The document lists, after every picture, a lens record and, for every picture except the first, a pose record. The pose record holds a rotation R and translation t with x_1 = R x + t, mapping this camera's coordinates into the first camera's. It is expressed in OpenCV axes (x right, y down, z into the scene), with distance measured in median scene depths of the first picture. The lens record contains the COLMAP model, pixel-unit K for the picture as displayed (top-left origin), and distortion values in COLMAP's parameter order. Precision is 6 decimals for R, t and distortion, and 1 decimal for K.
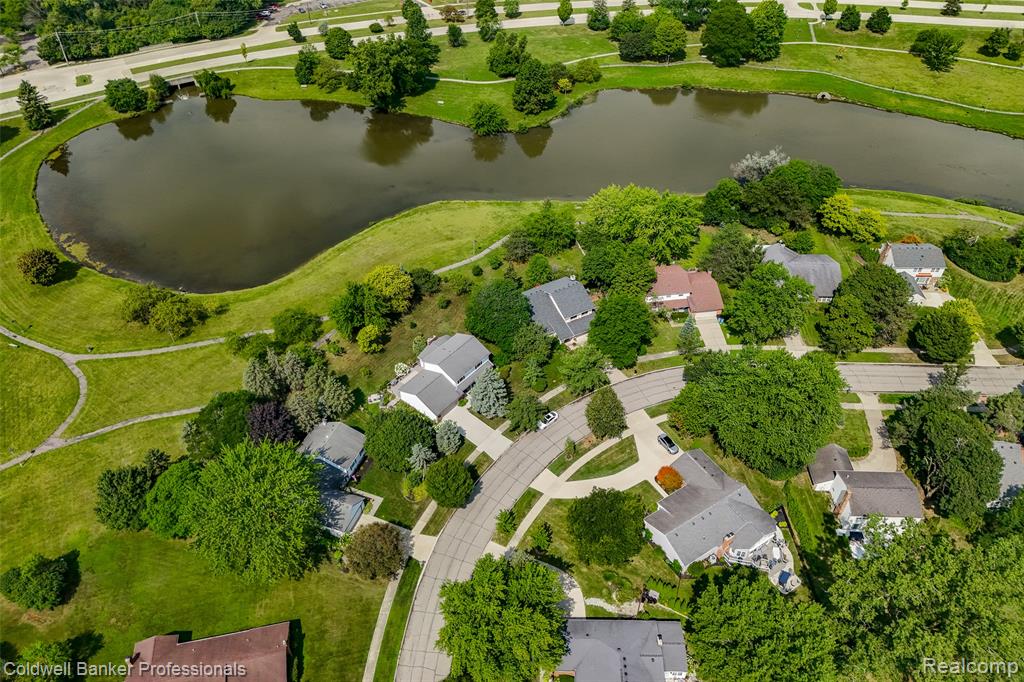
lens RADIAL K [[759.8, 0, 511.3], [0, 759.8, 310.7], [0, 0, 1]] dist [0.081752, -0.077750]
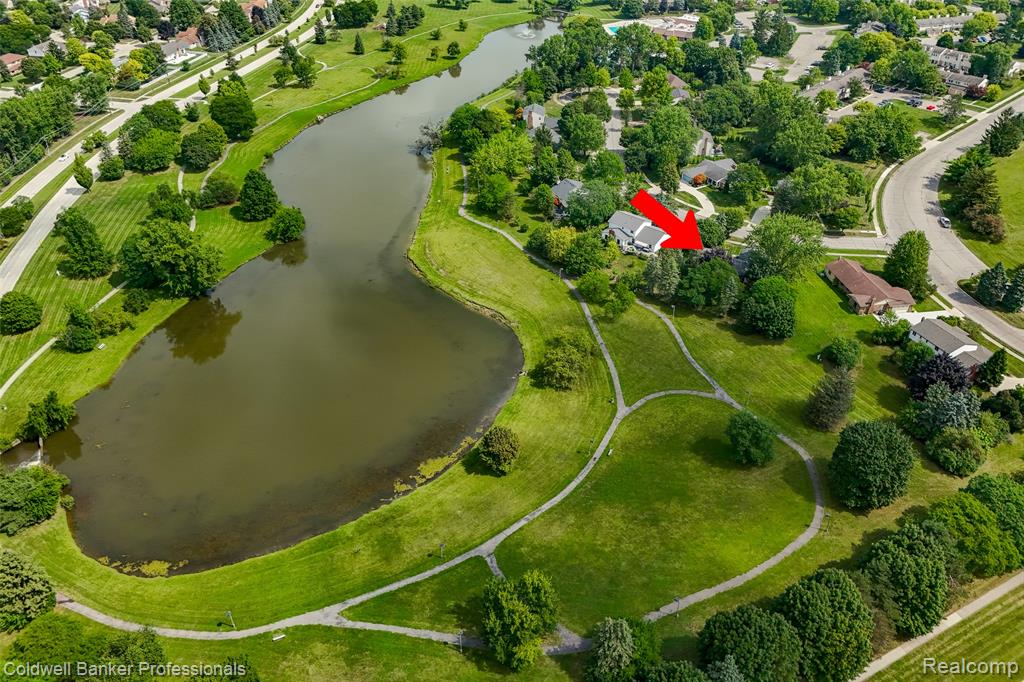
lens RADIAL K [[759.8, 0, 511.3], [0, 759.8, 310.7], [0, 0, 1]] dist [0.081752, -0.077750]
pose [[0.049885, -0.541025, 0.839526, -1.439536], [0.668708, 0.642449, 0.374285, -0.547891], [-0.741850, 0.542726, 0.393836, 0.643420]]
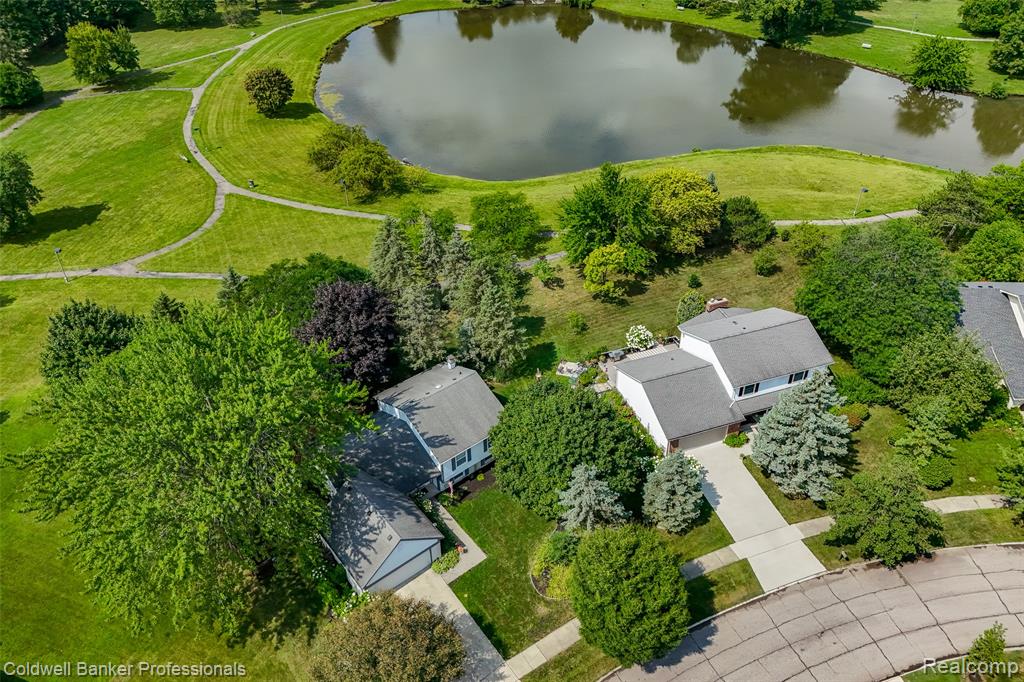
lens RADIAL K [[759.8, 0, 511.3], [0, 759.8, 310.7], [0, 0, 1]] dist [0.081752, -0.077750]
pose [[0.857113, 0.297815, -0.420313, -0.008772], [-0.336683, 0.941416, -0.019528, 0.096747], [0.389873, 0.158250, 0.907169, 0.489483]]
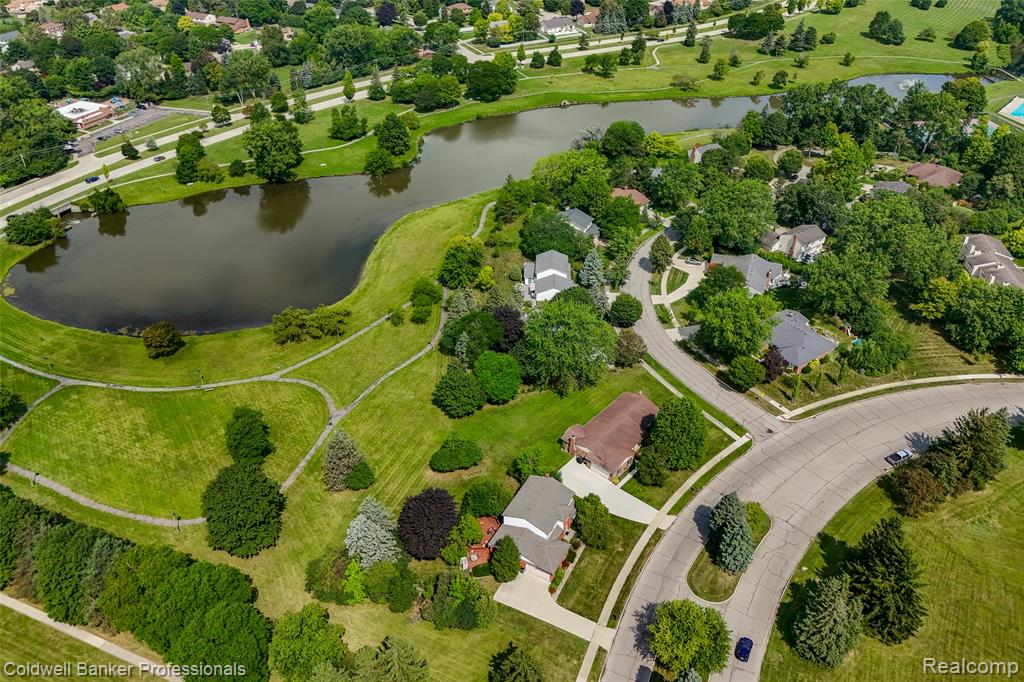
lens RADIAL K [[759.8, 0, 511.3], [0, 759.8, 310.7], [0, 0, 1]] dist [0.081752, -0.077750]
pose [[0.800660, -0.321041, 0.505841, -0.857868], [0.395155, 0.917604, -0.043089, 0.167169], [-0.450328, 0.234385, 0.861550, -0.176654]]
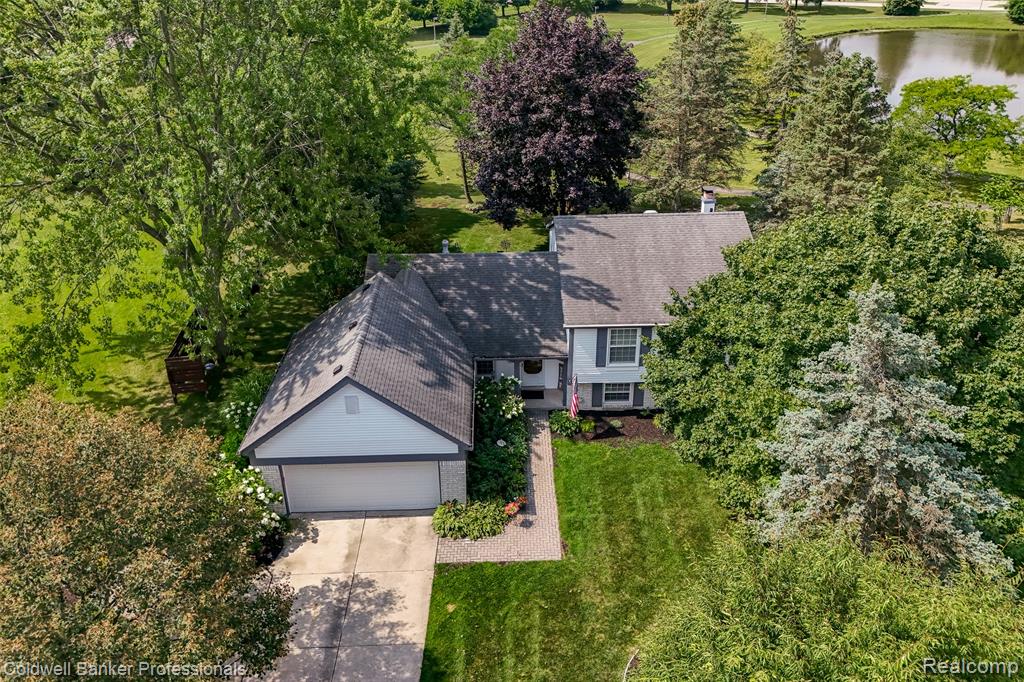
lens RADIAL K [[759.8, 0, 511.3], [0, 759.8, 310.7], [0, 0, 1]] dist [0.081752, -0.077750]
pose [[0.358852, 0.402607, -0.842100, -0.043274], [-0.616871, 0.779376, 0.109745, 0.161457], [0.700497, 0.480085, 0.528037, 0.741202]]
